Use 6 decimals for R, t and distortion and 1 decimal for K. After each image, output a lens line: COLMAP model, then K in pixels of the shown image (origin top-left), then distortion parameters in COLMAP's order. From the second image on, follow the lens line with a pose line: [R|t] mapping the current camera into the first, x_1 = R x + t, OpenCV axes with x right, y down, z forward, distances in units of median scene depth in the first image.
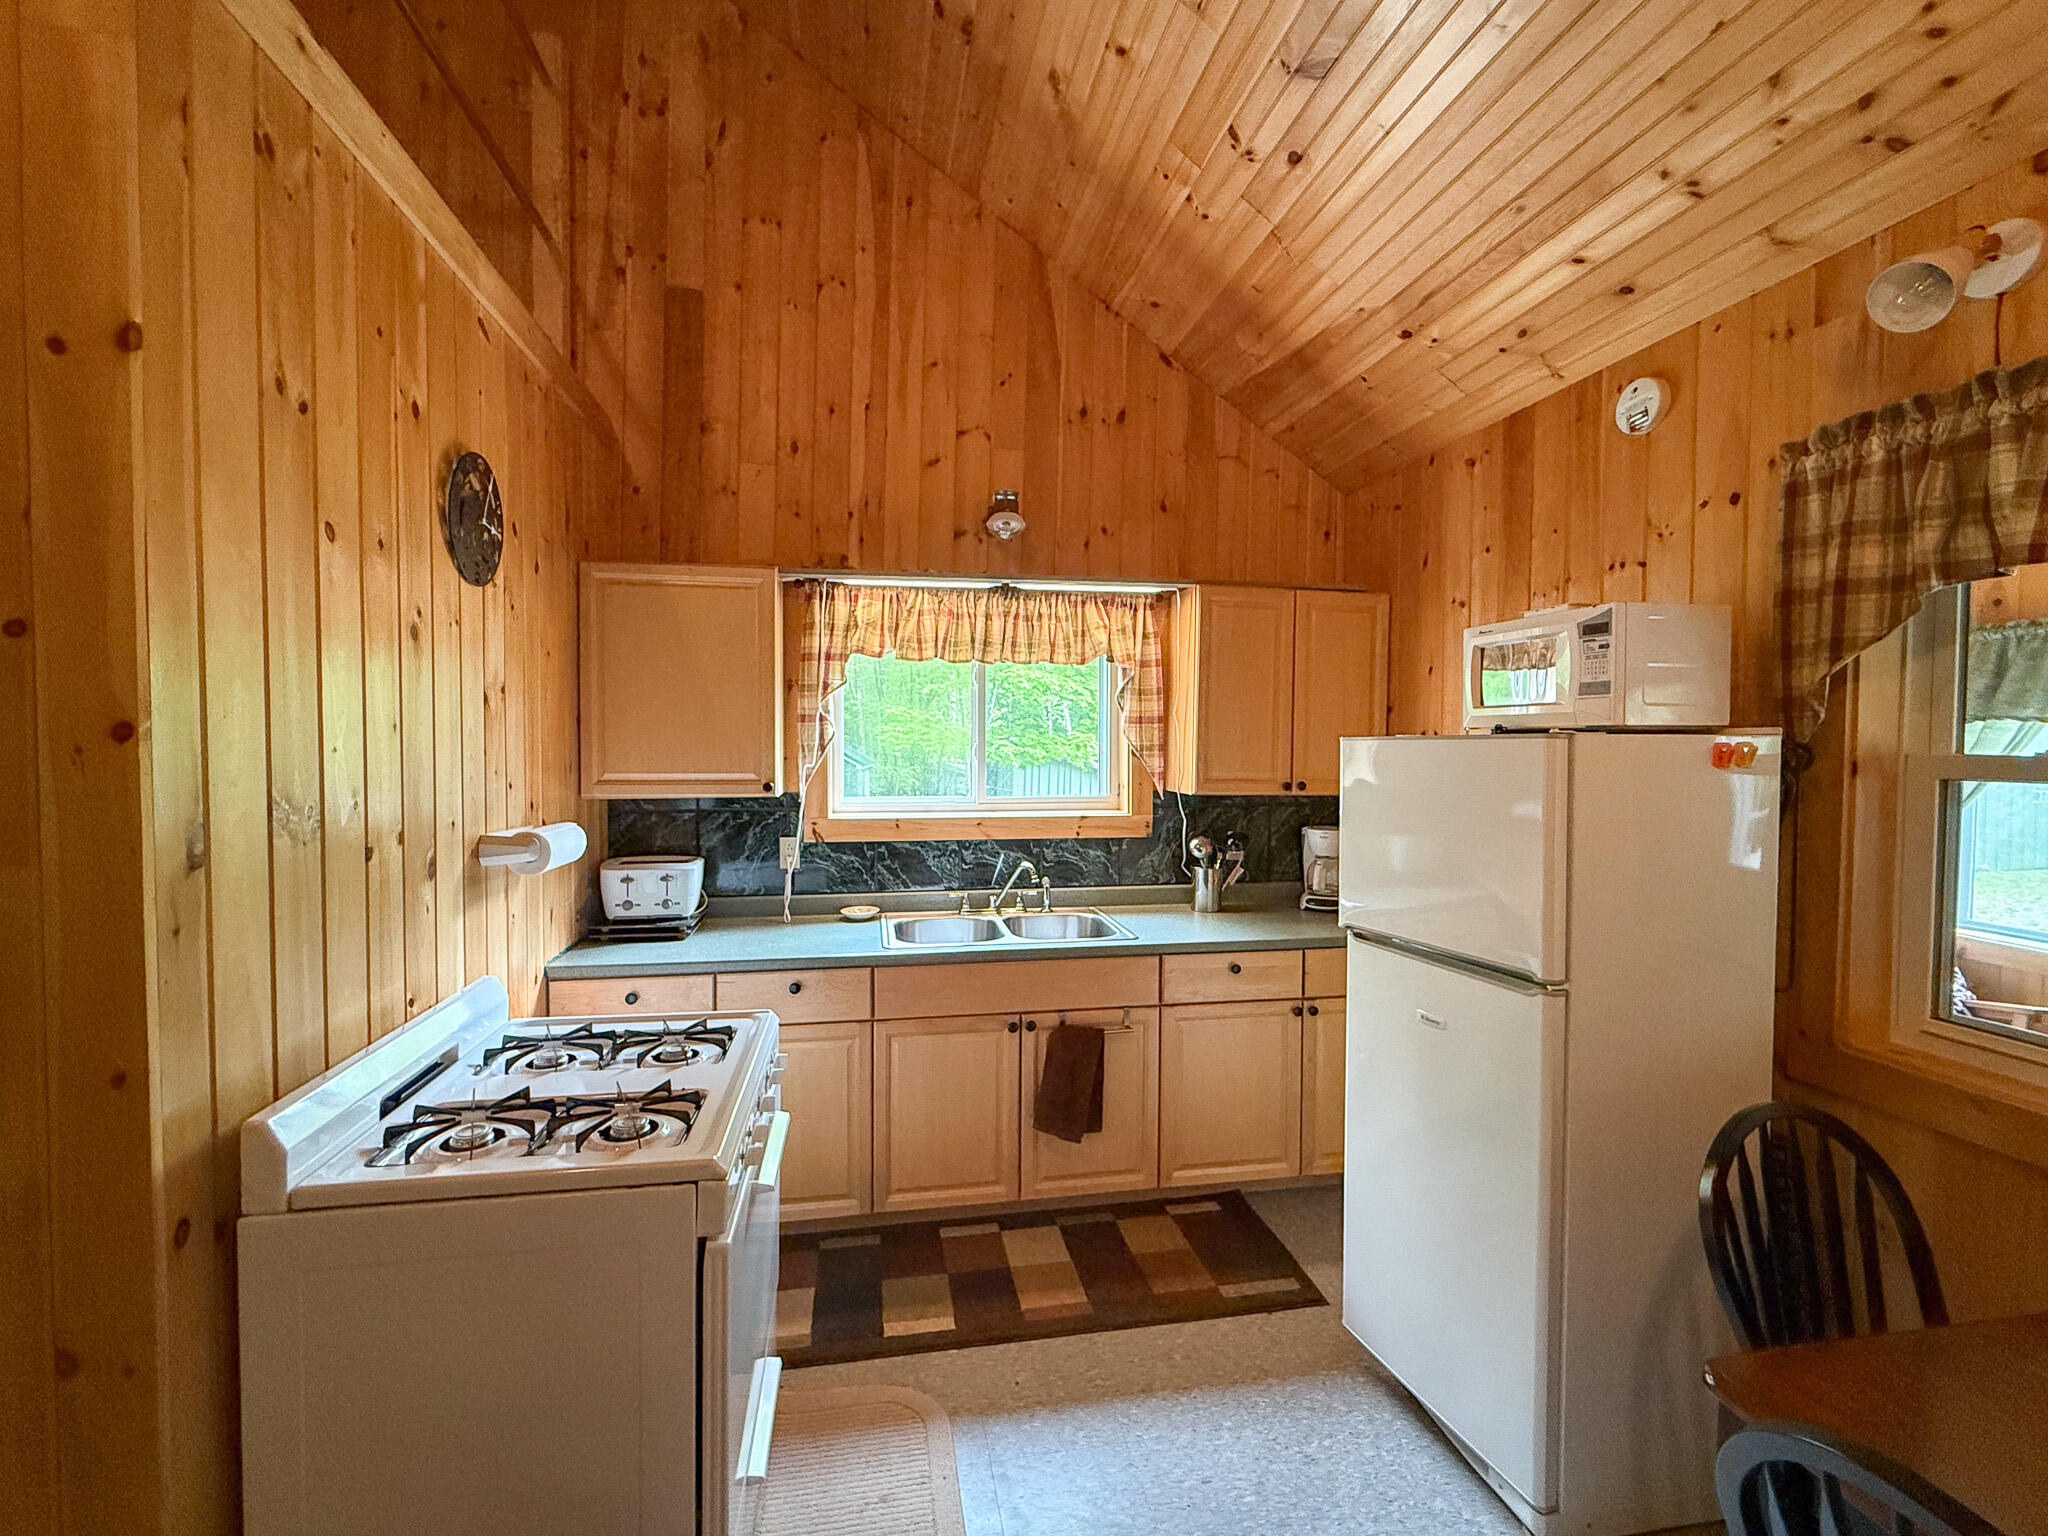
lens RADIAL K [[874.8, 0, 1026.8], [0, 874.8, 764.3], [0, 0, 1]] dist [0.000239, -0.000483]
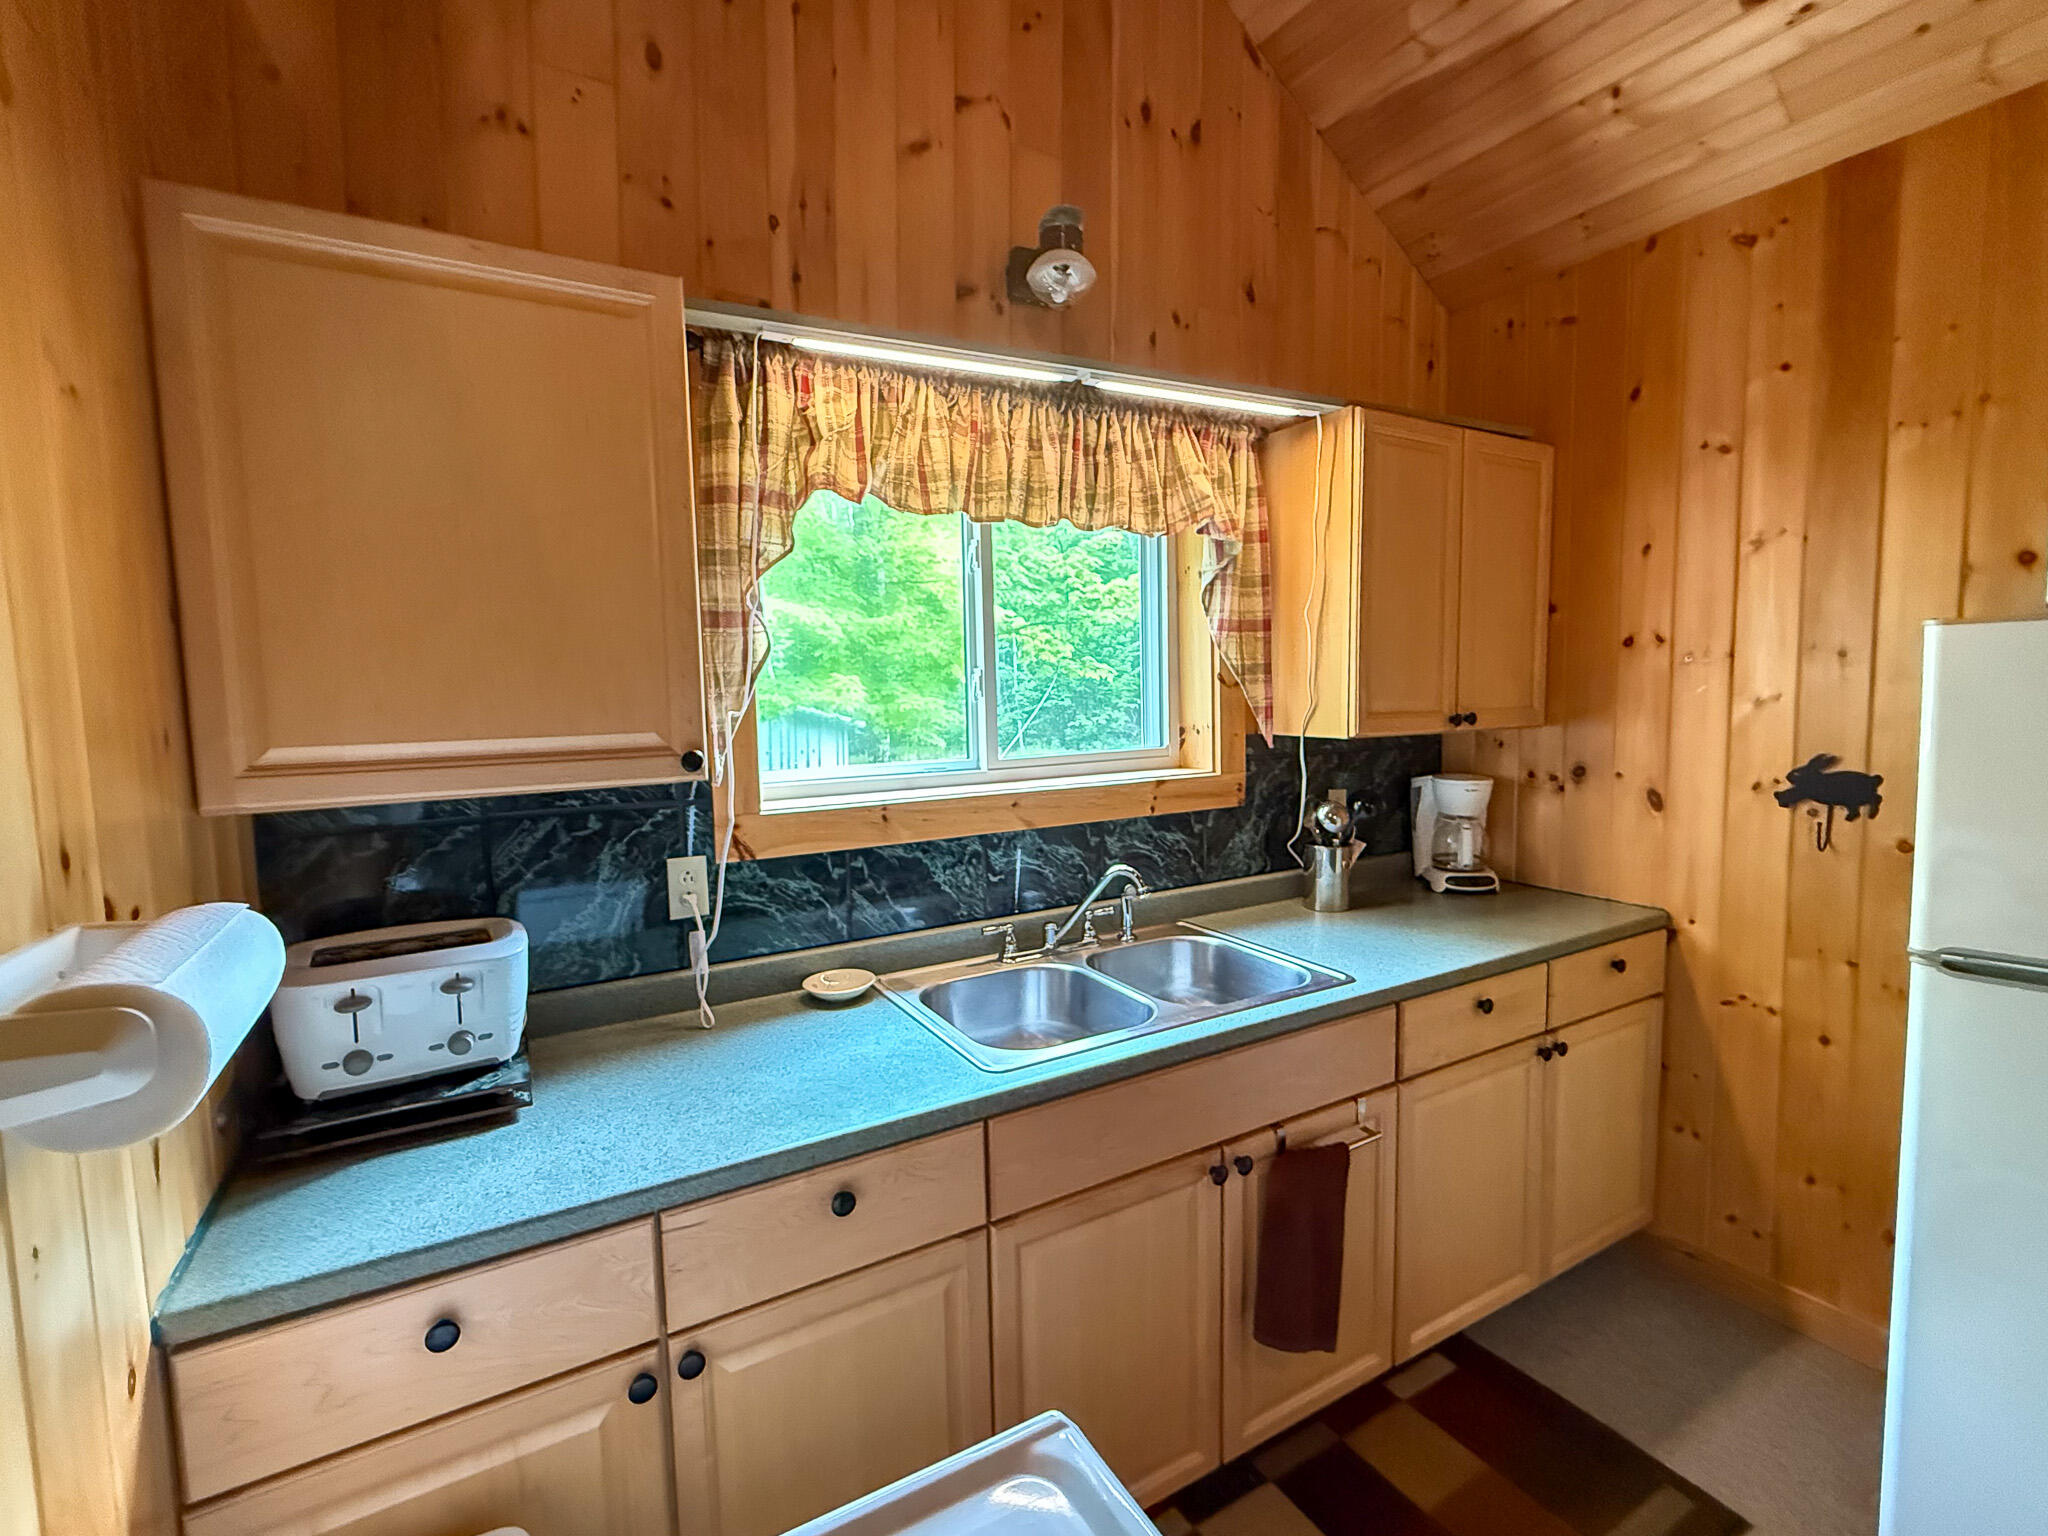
lens RADIAL K [[925.9, 0, 1025.4], [0, 925.9, 763.8], [0, 0, 1]] dist [-0.000484, 0.000442]
pose [[0.941415, -0.053199, 0.333027, -0.264677], [0.034840, 0.997538, 0.060865, 0.003627], [-0.335445, -0.045696, 0.940951, 0.433620]]
